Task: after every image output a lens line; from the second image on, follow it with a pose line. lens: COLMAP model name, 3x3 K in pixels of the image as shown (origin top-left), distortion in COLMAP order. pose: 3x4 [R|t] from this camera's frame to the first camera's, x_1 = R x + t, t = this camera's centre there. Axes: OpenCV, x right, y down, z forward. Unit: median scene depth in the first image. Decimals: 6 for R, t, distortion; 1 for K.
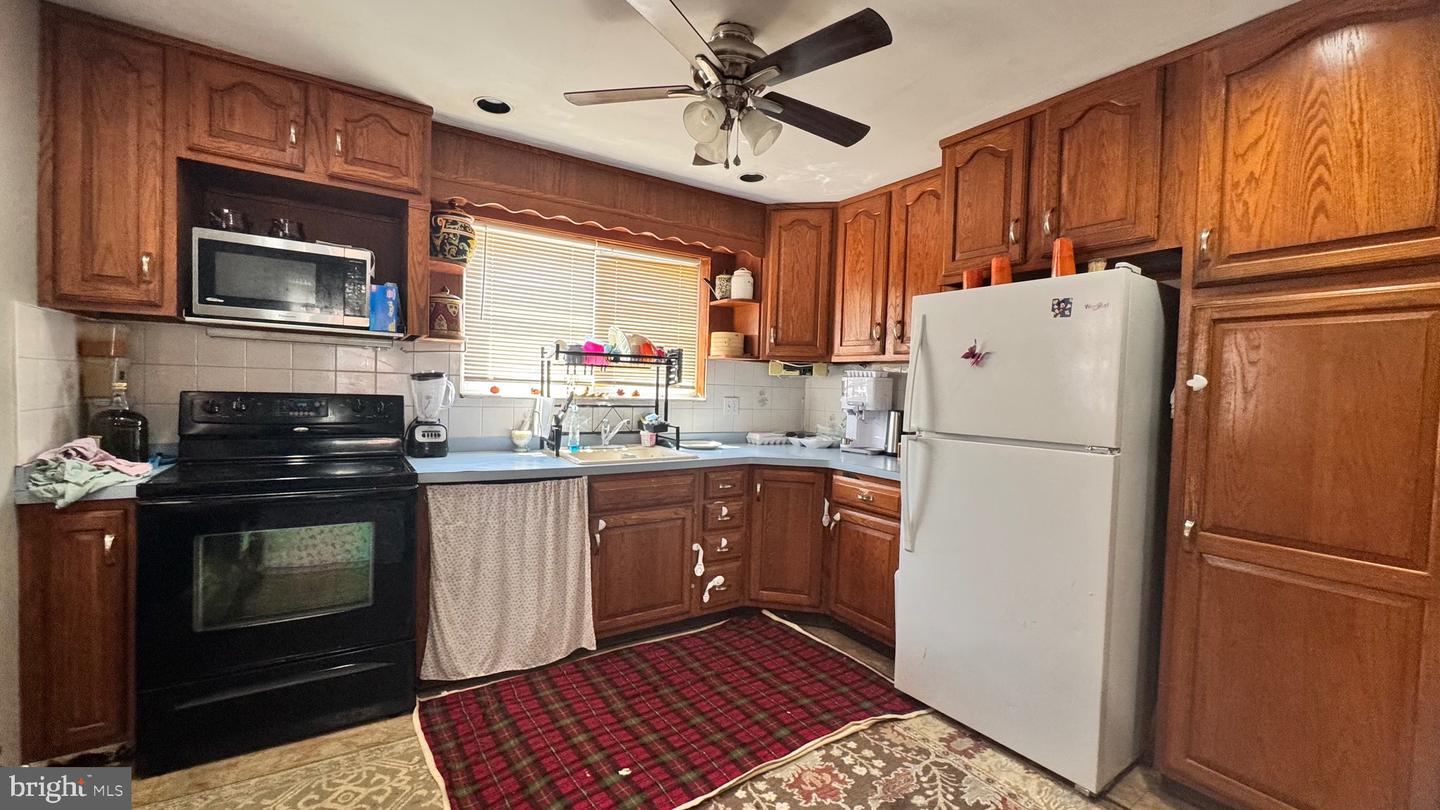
lens RADIAL K [[576.6, 0, 720.0], [0, 576.6, 405.0], [0, 0, 1]] dist [-0.002247, 0.000420]
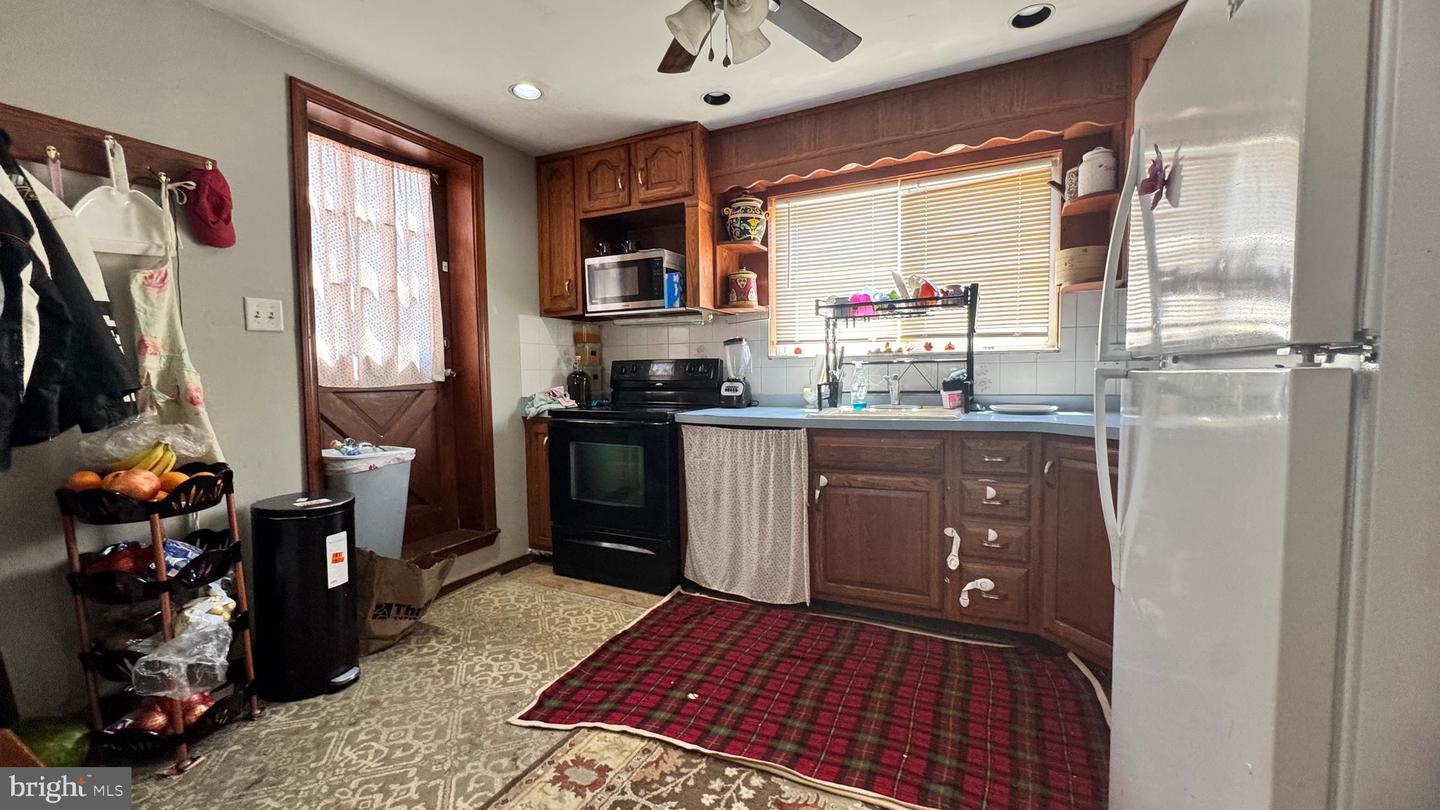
lens RADIAL K [[576.6, 0, 720.0], [0, 576.6, 405.0], [0, 0, 1]] dist [-0.002247, 0.000420]
pose [[0.496431, 0.008157, -0.868038, 0.541106], [0.003820, 0.999926, 0.011581, 0.070127], [0.868068, -0.009065, 0.496362, 0.378101]]
